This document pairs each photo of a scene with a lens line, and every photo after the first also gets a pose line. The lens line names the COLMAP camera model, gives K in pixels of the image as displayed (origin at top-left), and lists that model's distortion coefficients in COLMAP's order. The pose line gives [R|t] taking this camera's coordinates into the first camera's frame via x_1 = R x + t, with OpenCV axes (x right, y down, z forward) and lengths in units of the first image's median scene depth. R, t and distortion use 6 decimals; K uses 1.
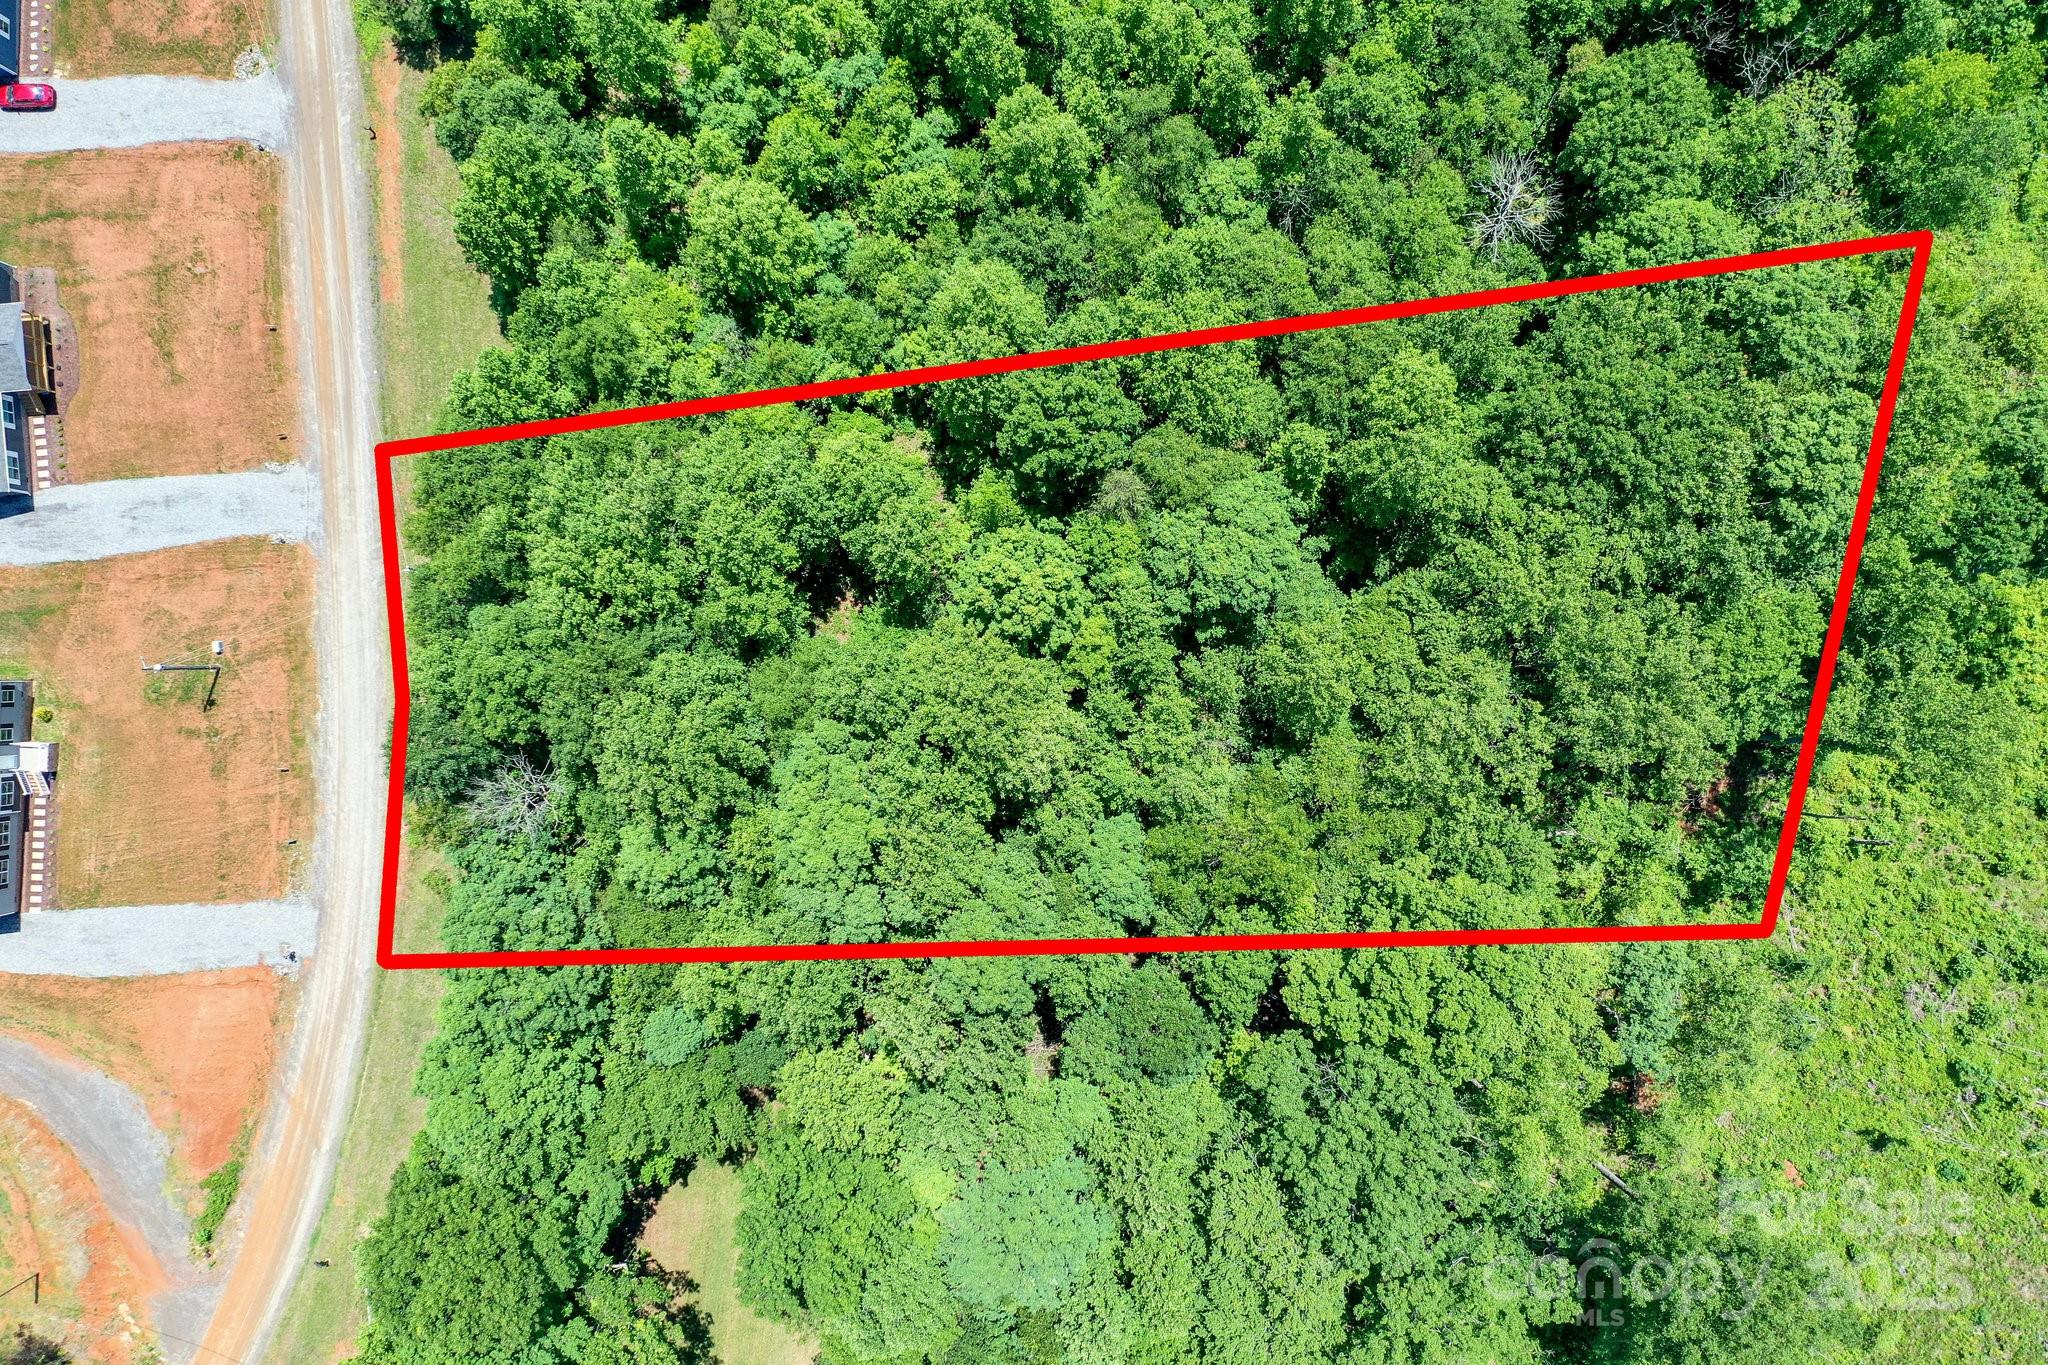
lens RADIAL K [[1608.7, 0, 1032.8], [0, 1608.7, 682.8], [0, 0, 1]] dist [-0.001877, 0.027059]
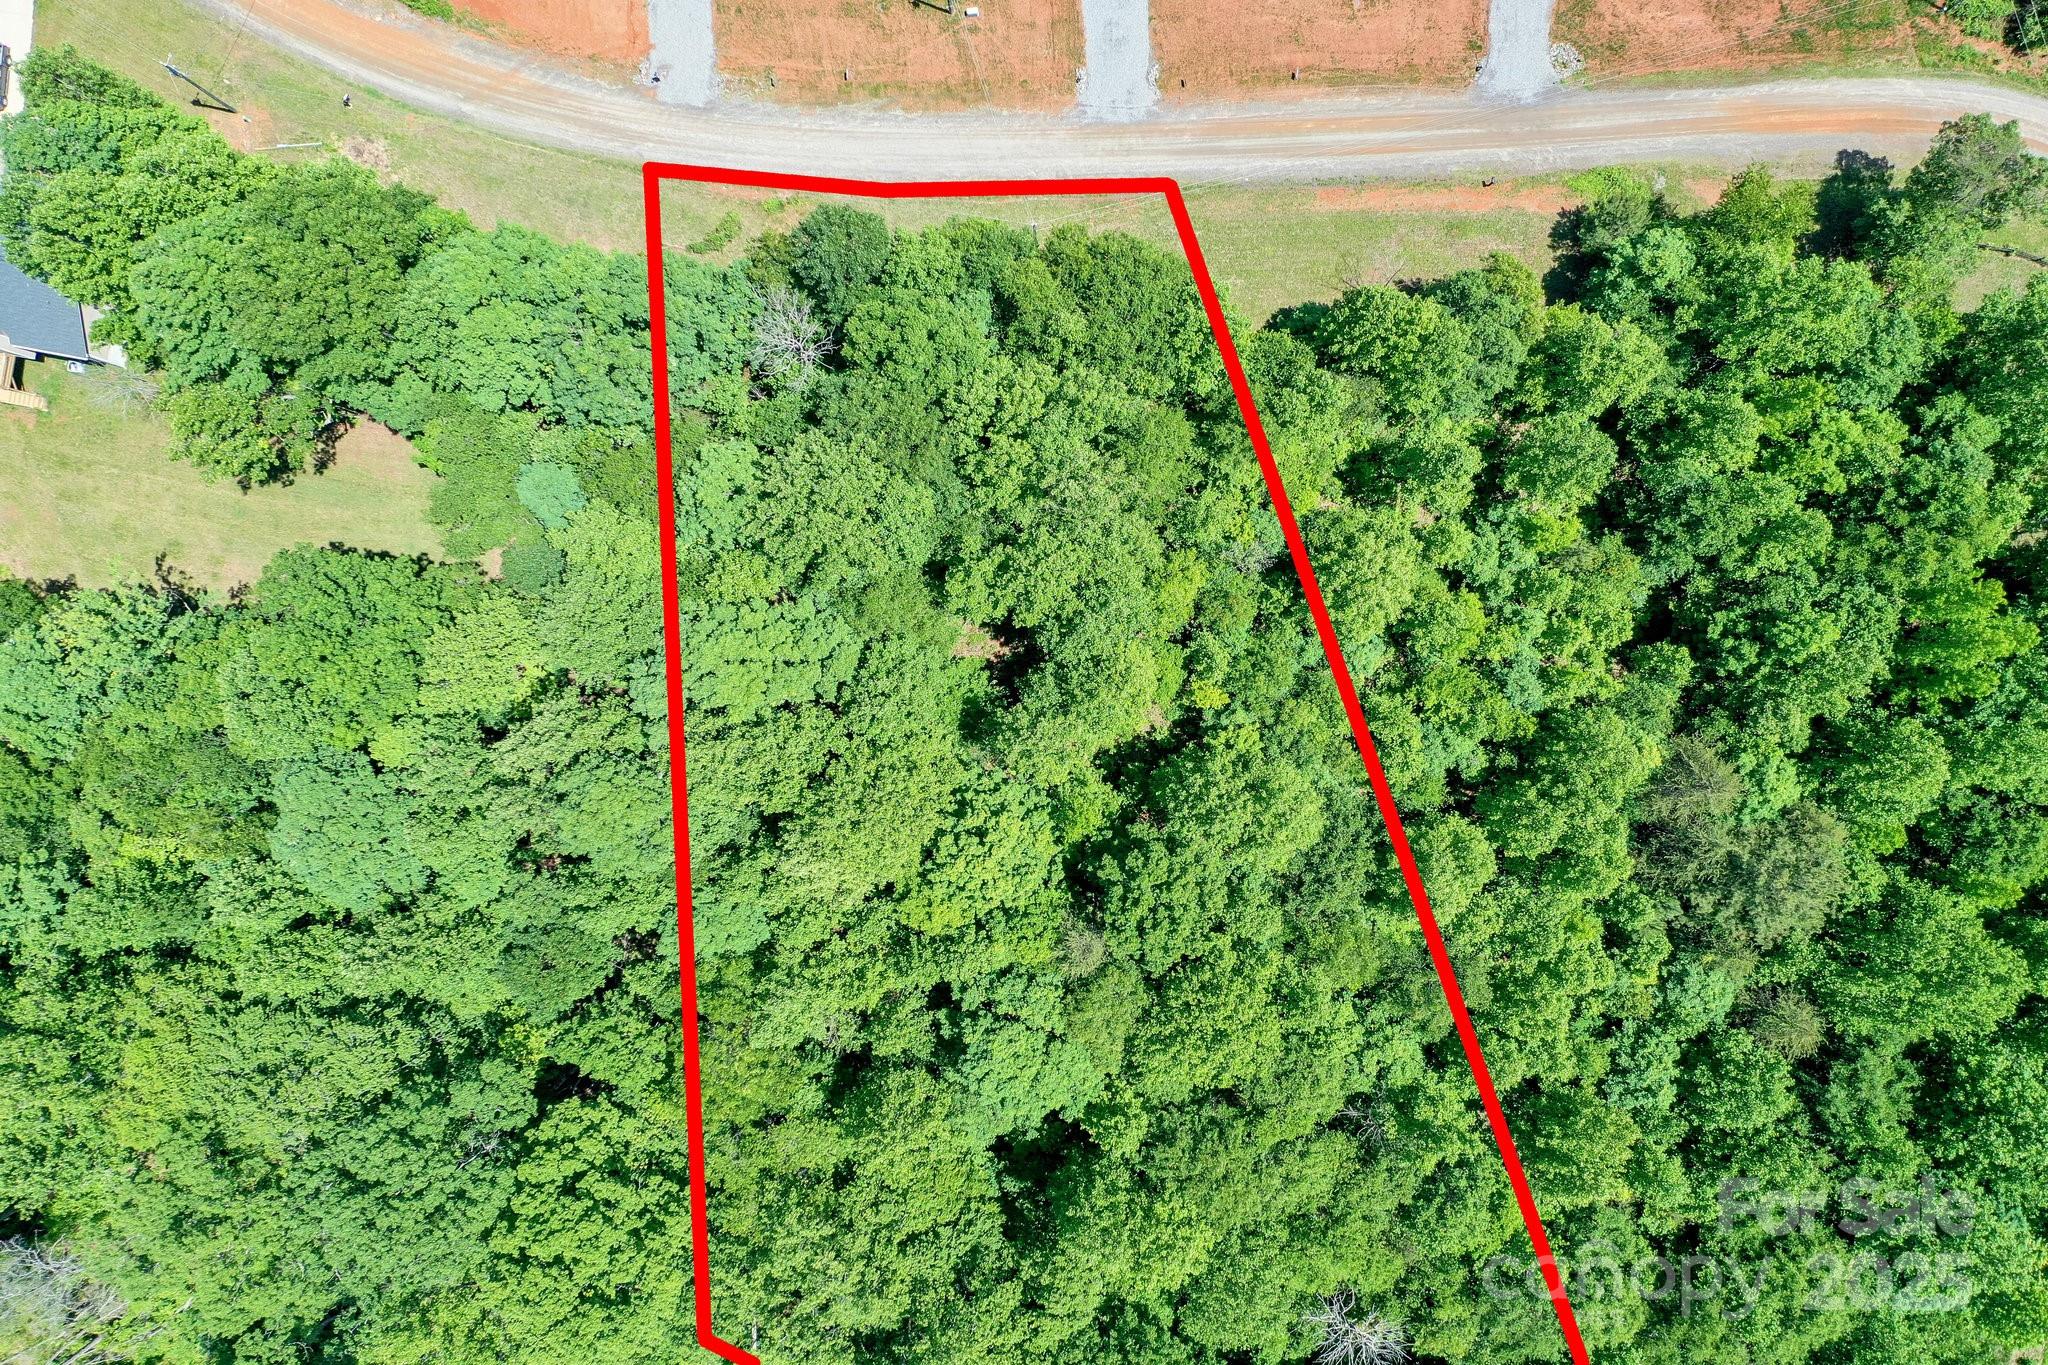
lens RADIAL K [[1608.7, 0, 1032.8], [0, 1608.7, 682.8], [0, 0, 1]] dist [-0.001877, 0.027059]
pose [[-0.034199, 0.998969, 0.029841, -0.134708], [-0.999358, -0.034500, 0.009622, -0.088664], [0.010642, -0.029493, 0.999508, 0.002355]]
